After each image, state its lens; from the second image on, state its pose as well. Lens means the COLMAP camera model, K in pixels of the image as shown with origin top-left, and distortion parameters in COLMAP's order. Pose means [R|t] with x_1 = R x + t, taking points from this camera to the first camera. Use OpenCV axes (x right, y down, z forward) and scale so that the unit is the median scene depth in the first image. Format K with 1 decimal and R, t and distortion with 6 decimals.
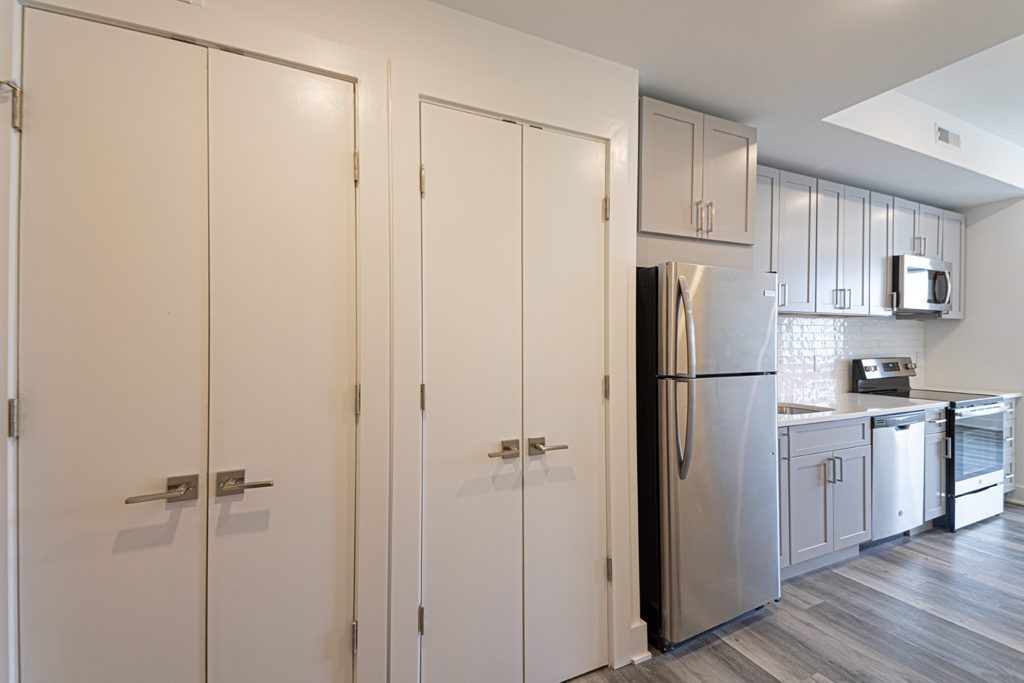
lens RADIAL K [[445.9, 0, 516.8], [0, 445.9, 343.4], [0, 0, 1]] dist [0.043742, -0.022866]
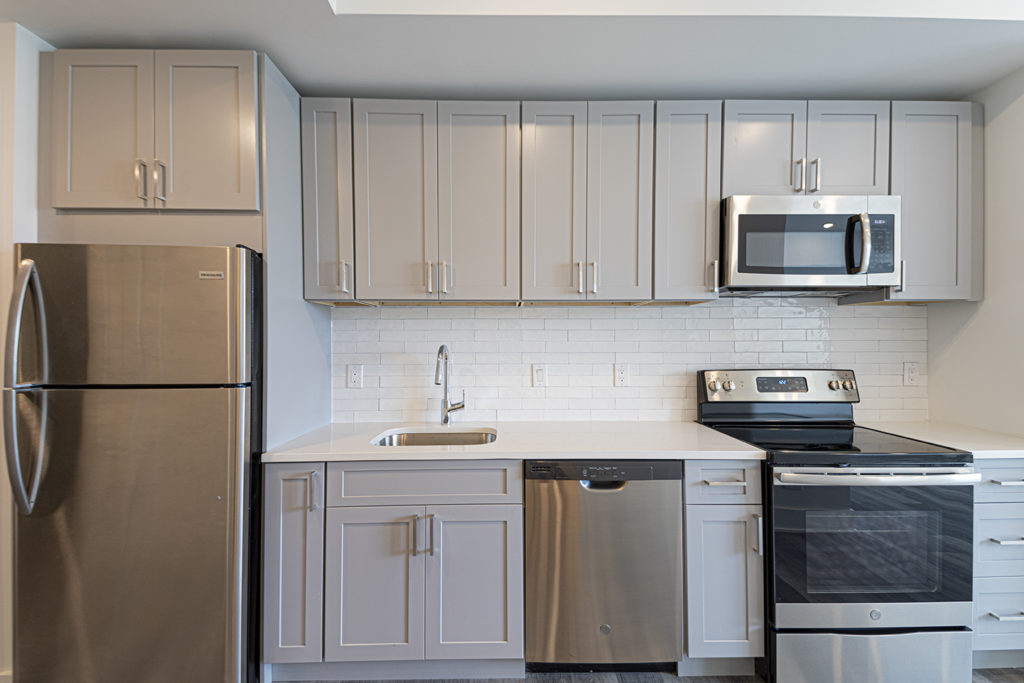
lens RADIAL K [[445.9, 0, 516.8], [0, 445.9, 343.4], [0, 0, 1]] dist [0.043742, -0.022866]
pose [[0.907032, -0.000331, -0.421062, 0.918628], [-0.001524, 0.999991, -0.004069, 0.000514], [0.421059, 0.004332, 0.907023, 0.380136]]
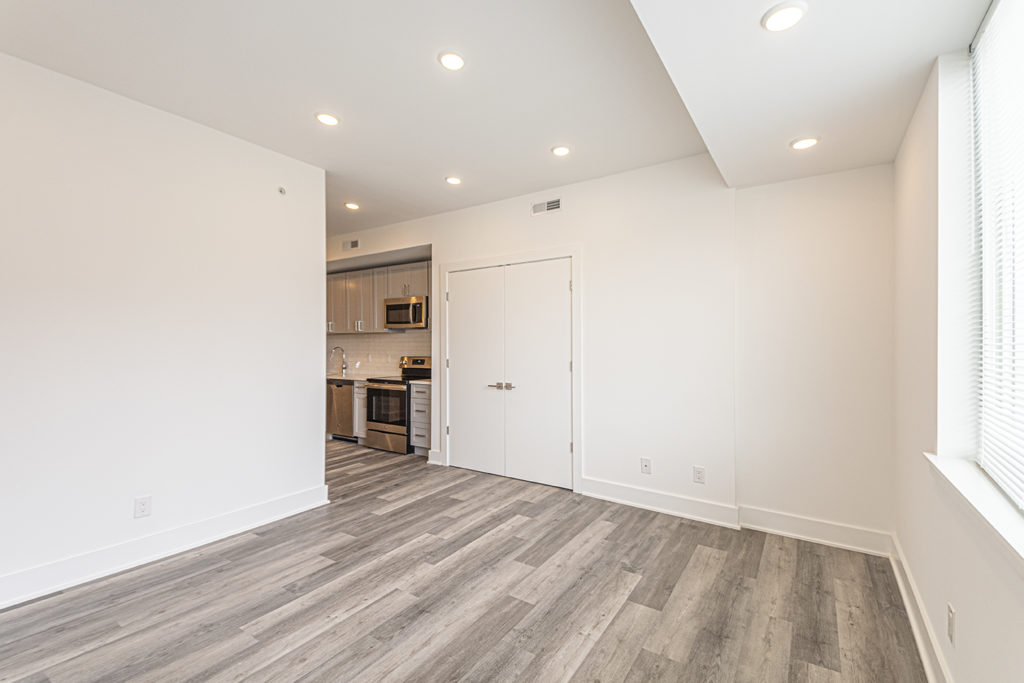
lens RADIAL K [[445.9, 0, 516.8], [0, 445.9, 343.4], [0, 0, 1]] dist [0.043742, -0.022866]
pose [[0.503009, -0.001261, -0.864280, 2.910559], [-0.012103, 0.999891, -0.008503, -0.007575], [0.864196, 0.014738, 0.502939, 0.609685]]
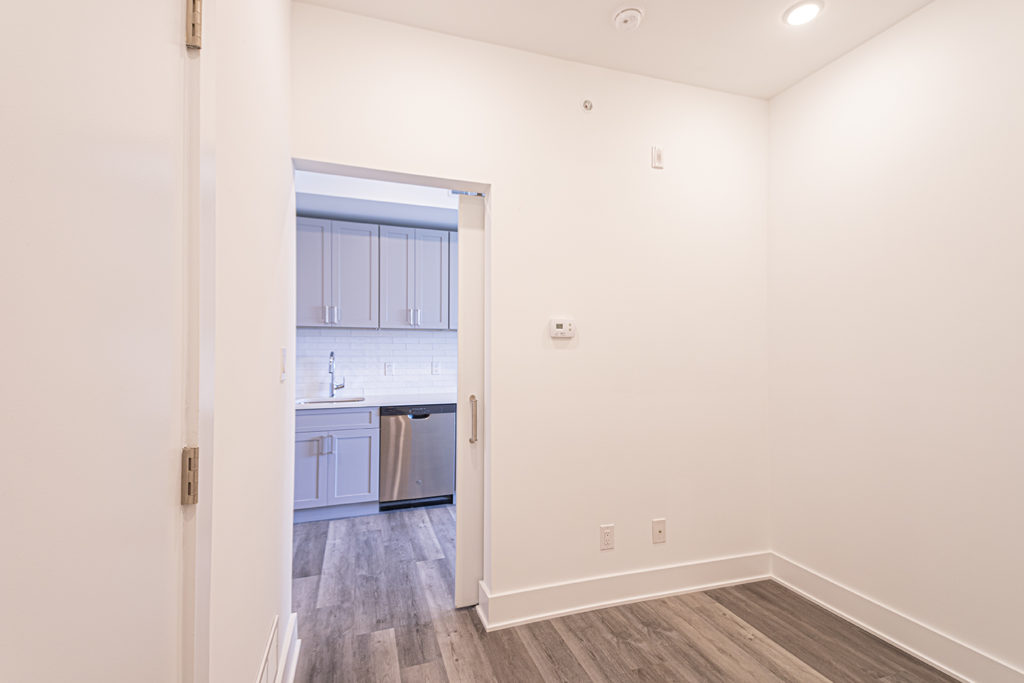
lens RADIAL K [[448.1, 0, 517.3], [0, 448.1, 344.4], [0, 0, 1]] dist [0.069813, -0.039938]
pose [[0.992829, -0.001160, -0.119536, 1.183916], [-0.001711, 0.999713, -0.023915, 0.009845], [0.119529, 0.023948, 0.992542, -0.230336]]
